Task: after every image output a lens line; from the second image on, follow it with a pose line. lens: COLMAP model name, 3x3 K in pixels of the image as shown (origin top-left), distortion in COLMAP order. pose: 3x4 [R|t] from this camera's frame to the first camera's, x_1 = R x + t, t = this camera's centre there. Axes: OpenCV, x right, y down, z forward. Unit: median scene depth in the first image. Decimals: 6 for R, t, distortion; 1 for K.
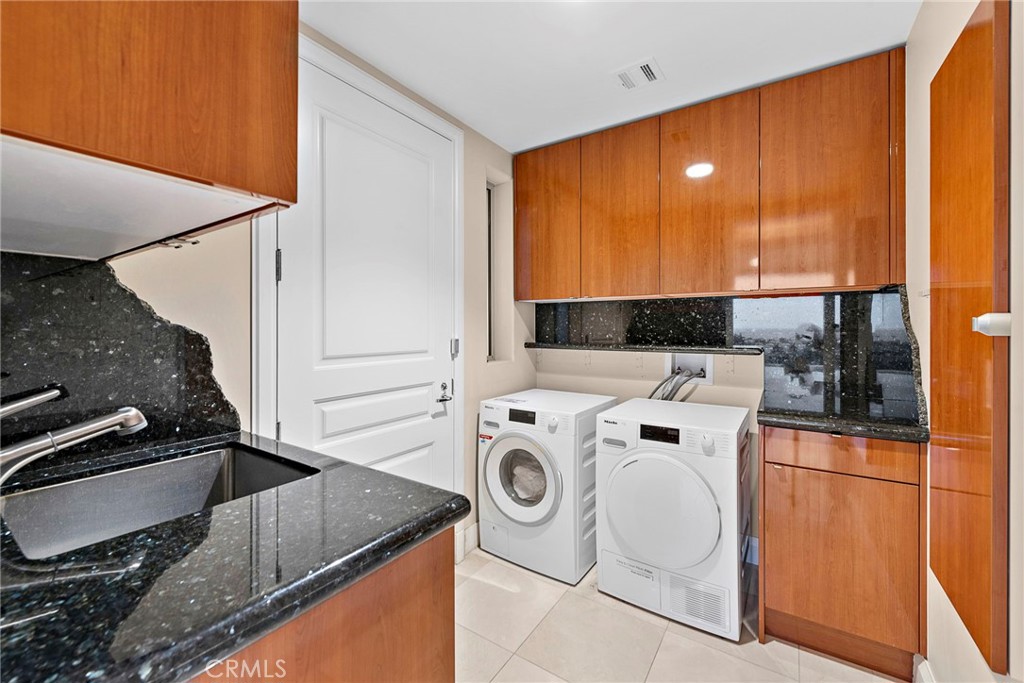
lens RADIAL K [[411.7, 0, 515.8], [0, 411.7, 328.9], [0, 0, 1]] dist [0.002687, -0.000084]
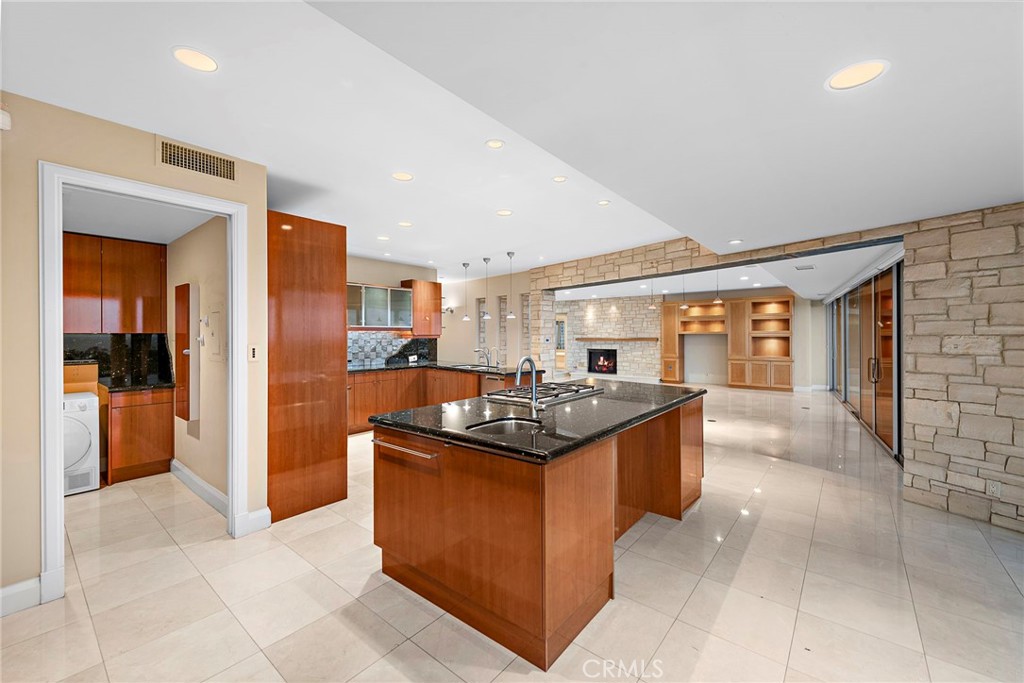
lens RADIAL K [[411.7, 0, 515.8], [0, 411.7, 328.9], [0, 0, 1]] dist [0.002687, -0.000084]
pose [[0.095720, 0.011045, 0.995347, -1.853787], [0.011544, 0.999859, -0.012205, -0.097886], [-0.995341, 0.012659, 0.095579, -1.860796]]
